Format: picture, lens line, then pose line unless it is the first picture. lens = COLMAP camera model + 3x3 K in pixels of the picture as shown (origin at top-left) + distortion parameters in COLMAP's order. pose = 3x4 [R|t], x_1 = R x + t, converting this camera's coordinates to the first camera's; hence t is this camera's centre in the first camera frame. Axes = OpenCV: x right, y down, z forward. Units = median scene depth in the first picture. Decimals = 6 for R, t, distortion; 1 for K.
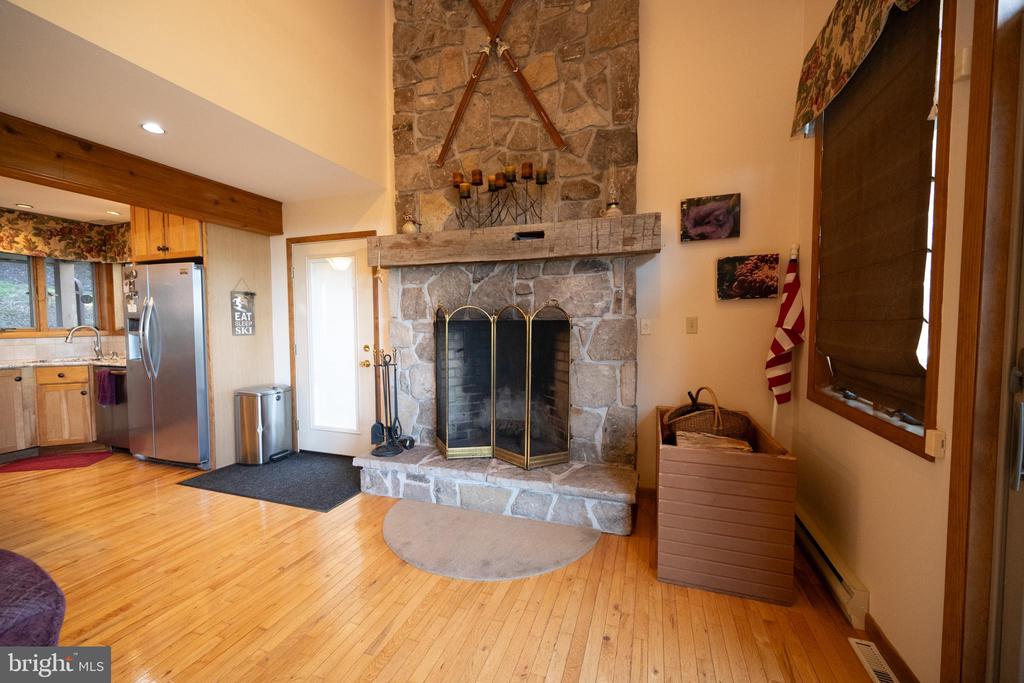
lens RADIAL K [[420.6, 0, 510.0], [0, 420.6, 345.4], [0, 0, 1]] dist [0.000897, 0.000255]
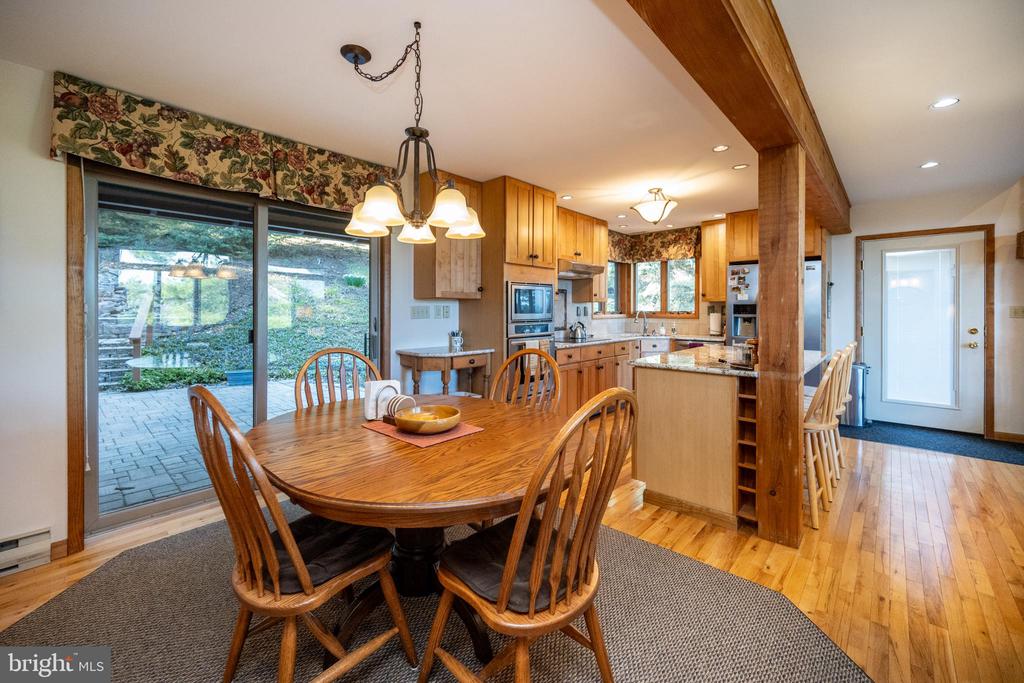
lens RADIAL K [[420.6, 0, 494.1], [0, 420.6, 310.2], [0, 0, 1]] dist [0.000897, 0.000255]
pose [[0.913340, 0.004386, -0.407173, -0.977777], [-0.026321, 0.998487, -0.048287, 0.034185], [0.406345, 0.054820, 0.912074, -0.469133]]
